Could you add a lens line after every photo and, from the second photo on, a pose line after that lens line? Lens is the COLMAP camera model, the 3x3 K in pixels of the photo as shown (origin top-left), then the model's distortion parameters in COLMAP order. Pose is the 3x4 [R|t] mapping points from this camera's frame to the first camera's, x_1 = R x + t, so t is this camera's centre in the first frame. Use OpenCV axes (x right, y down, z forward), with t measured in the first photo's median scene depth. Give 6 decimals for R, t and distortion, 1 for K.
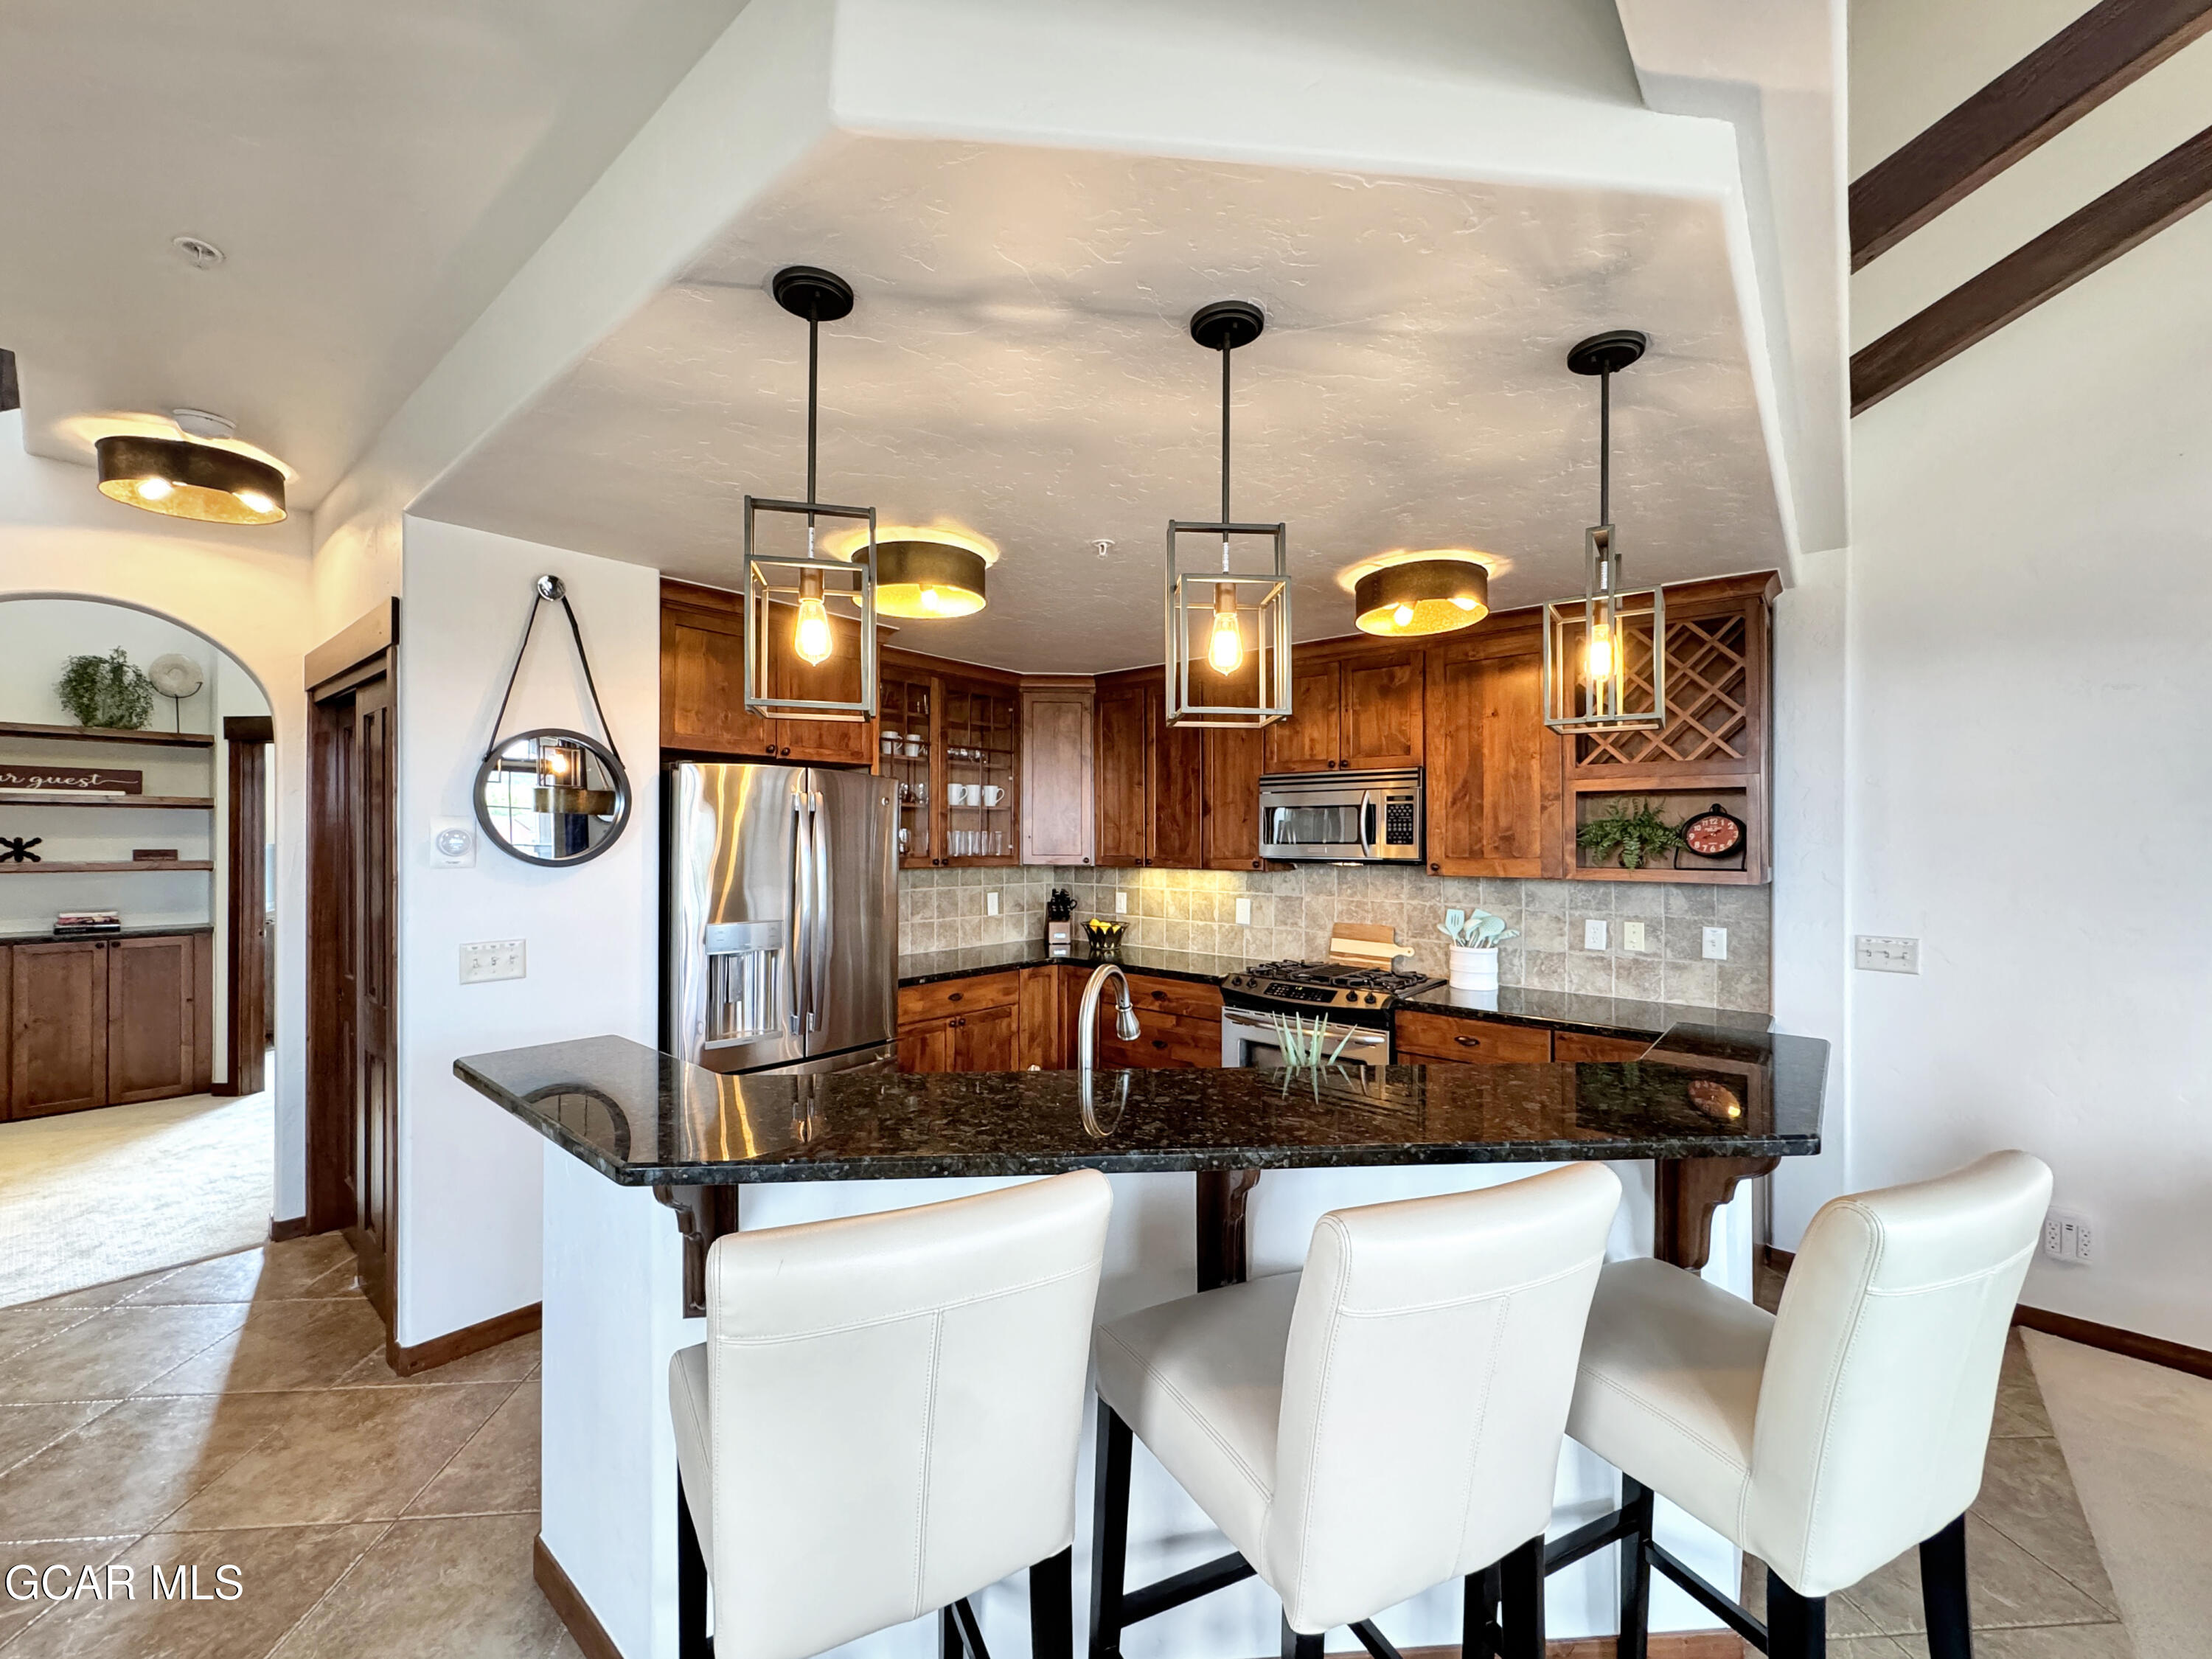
lens RADIAL K [[885.3, 0, 1096.0], [0, 885.3, 831.7], [0, 0, 1]] dist [-0.003021, -0.000235]
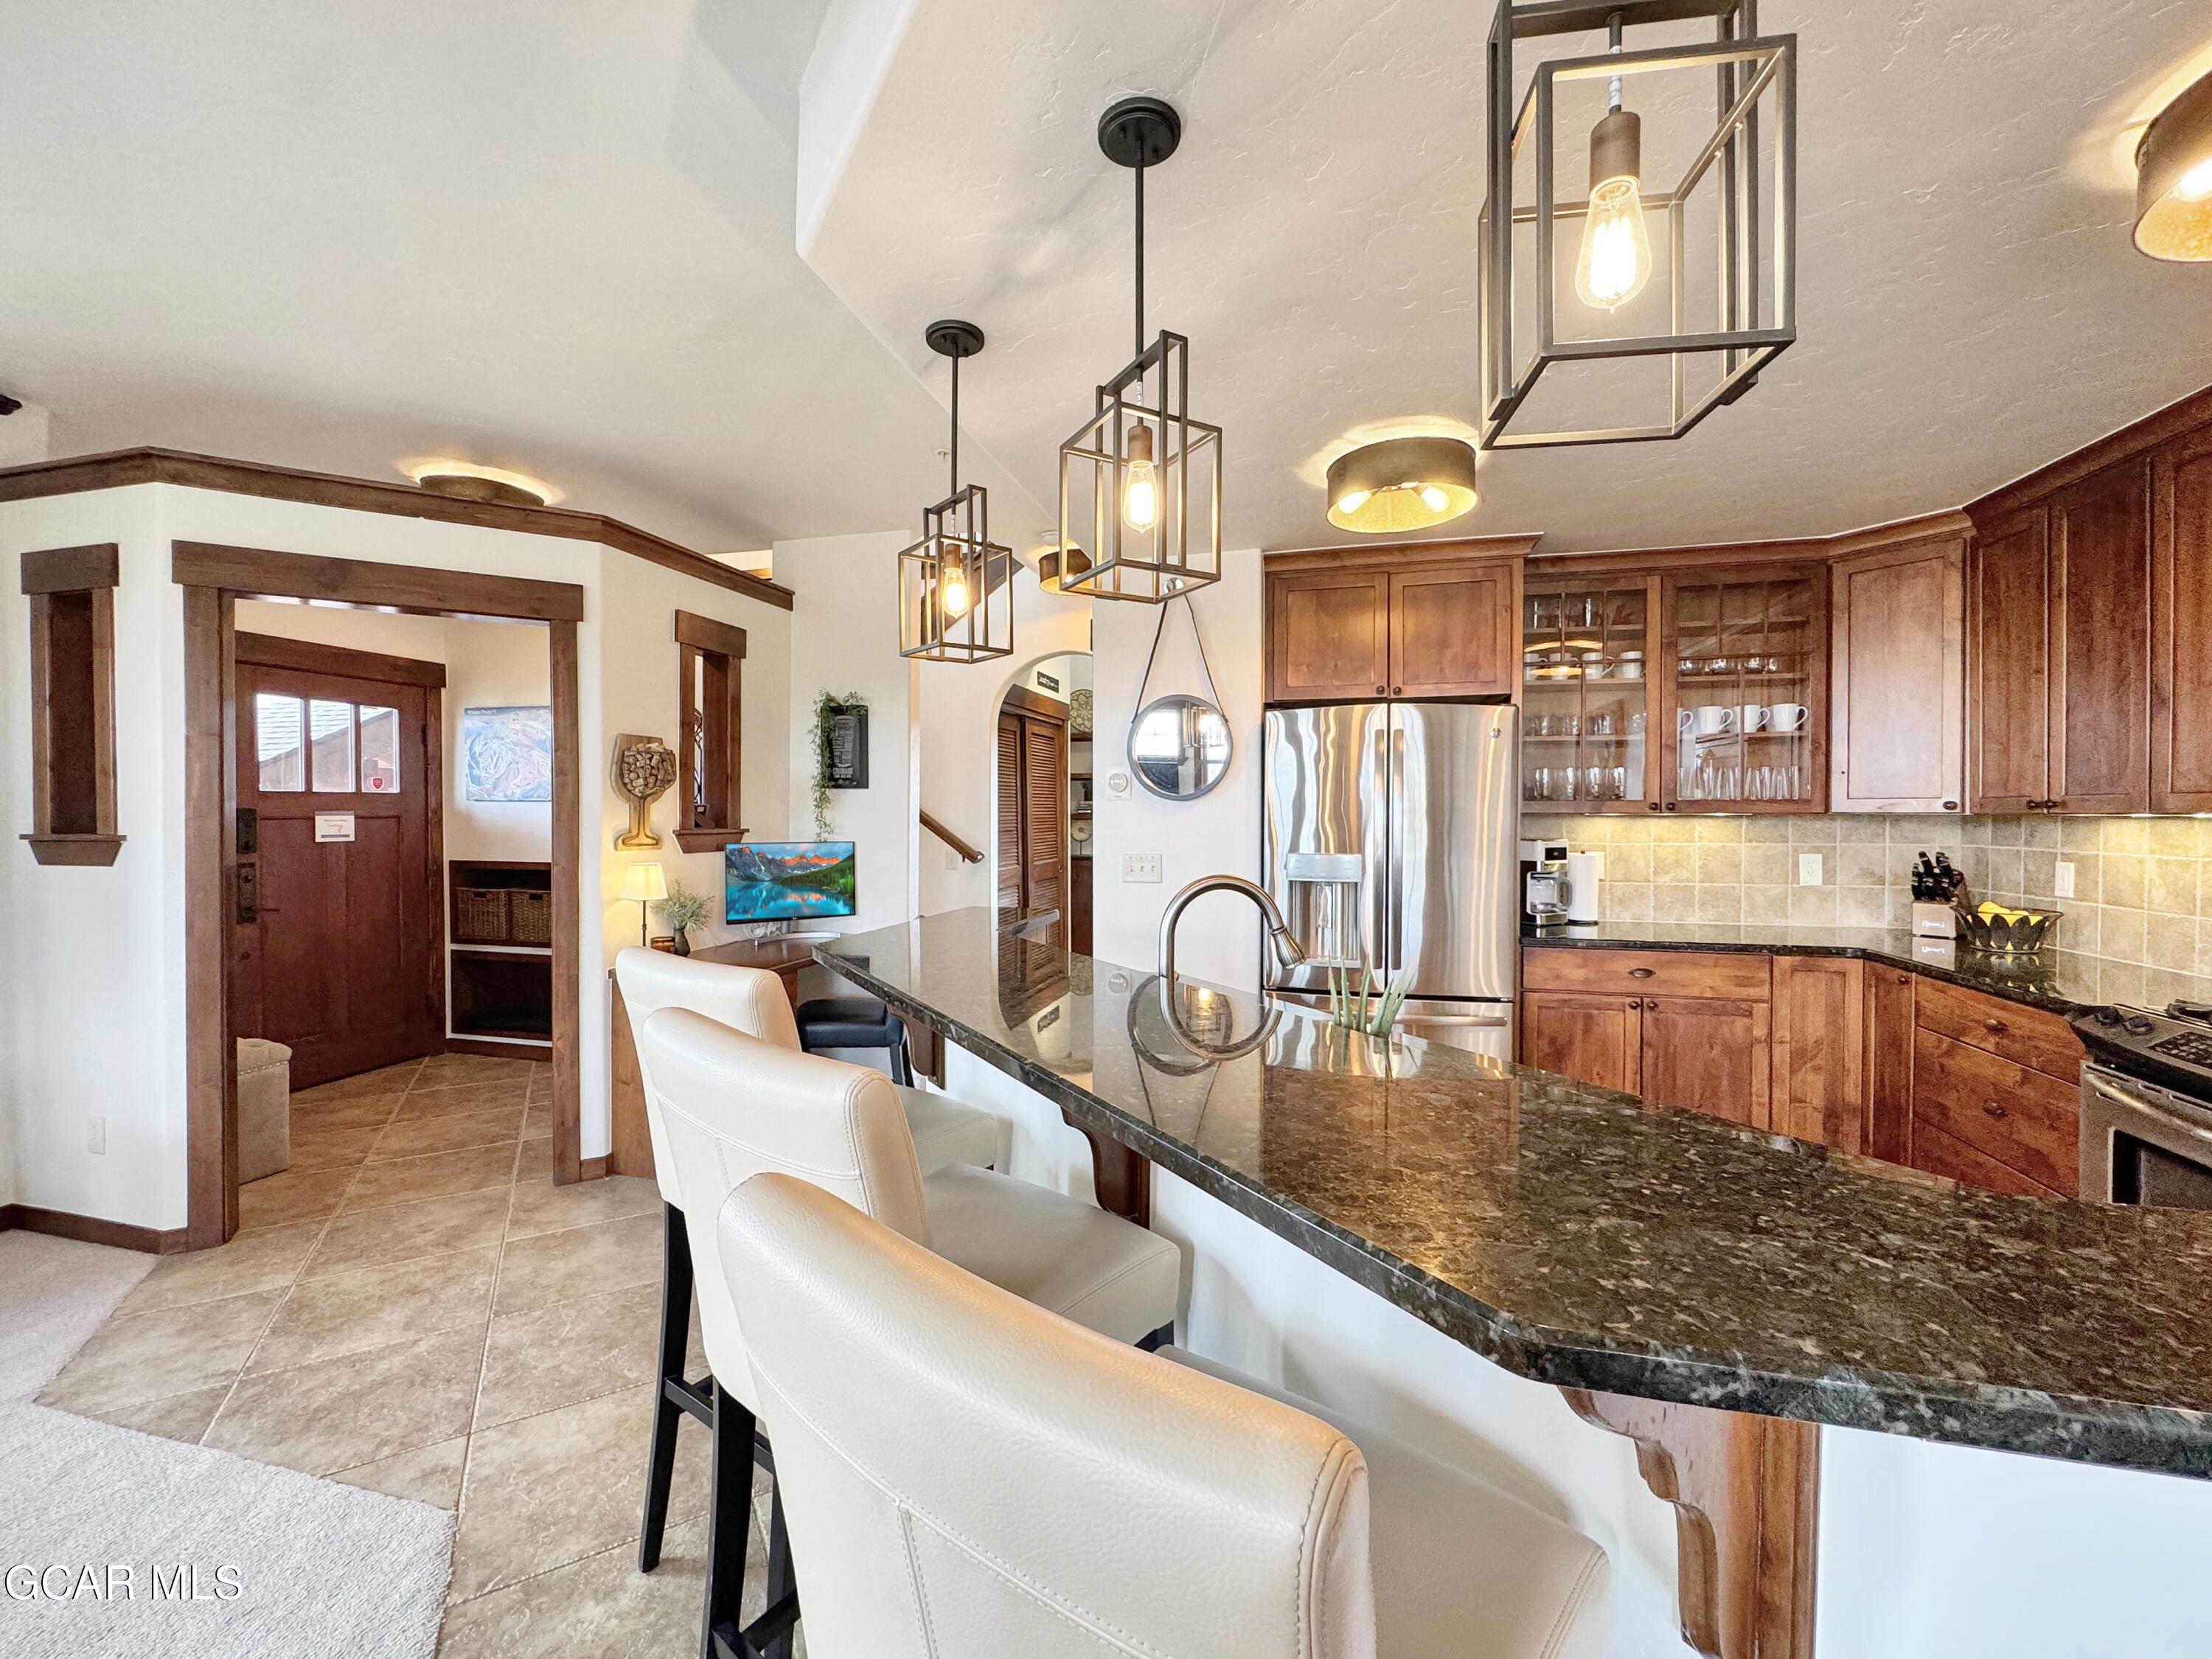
lens RADIAL K [[895.0, 0, 1111.6], [0, 895.0, 823.6], [0, 0, 1]] dist [-0.002428, -0.000114]
pose [[0.440355, 0.005176, -0.897809, 0.355731], [0.009339, 0.999903, 0.010345, 0.039619], [0.897775, -0.012940, 0.440264, 0.218129]]
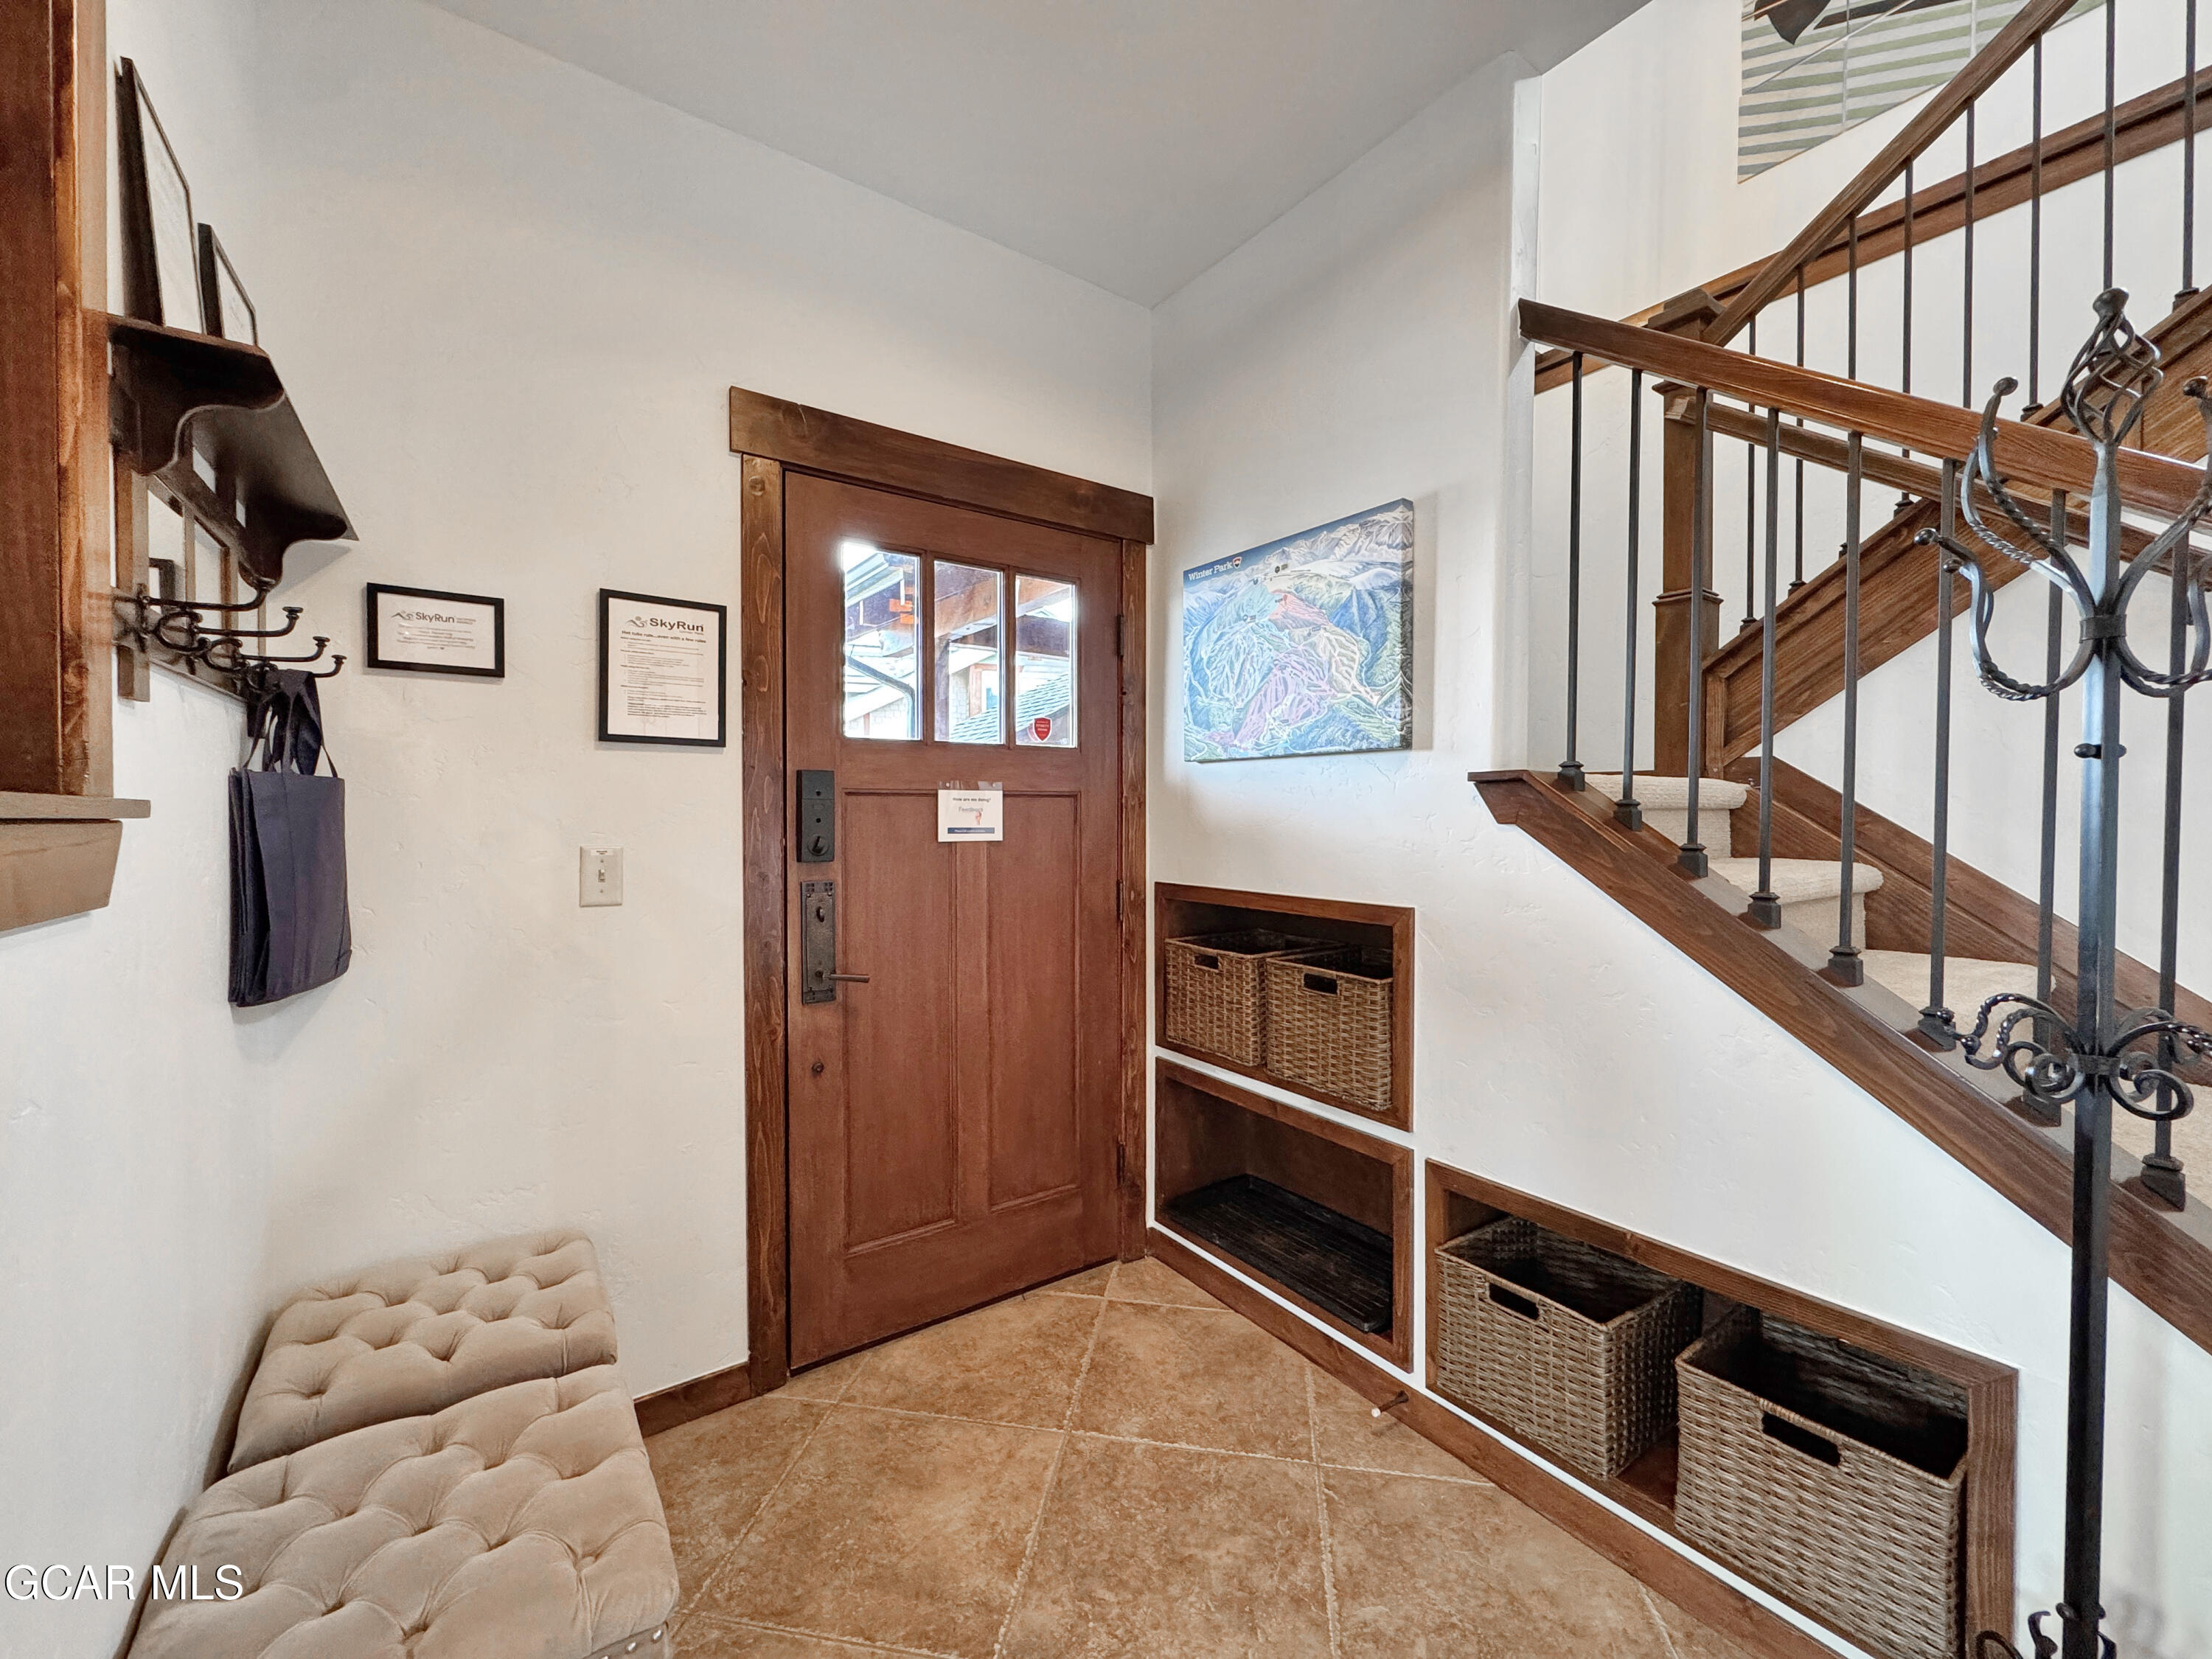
lens RADIAL K [[885.3, 0, 1096.0], [0, 885.3, 831.7], [0, 0, 1]] dist [-0.003021, -0.000235]
pose [[-0.252794, 0.011259, -0.967455, -0.523612], [0.002933, 0.999937, 0.010870, 0.051975], [0.967516, -0.000089, -0.252811, 0.060442]]
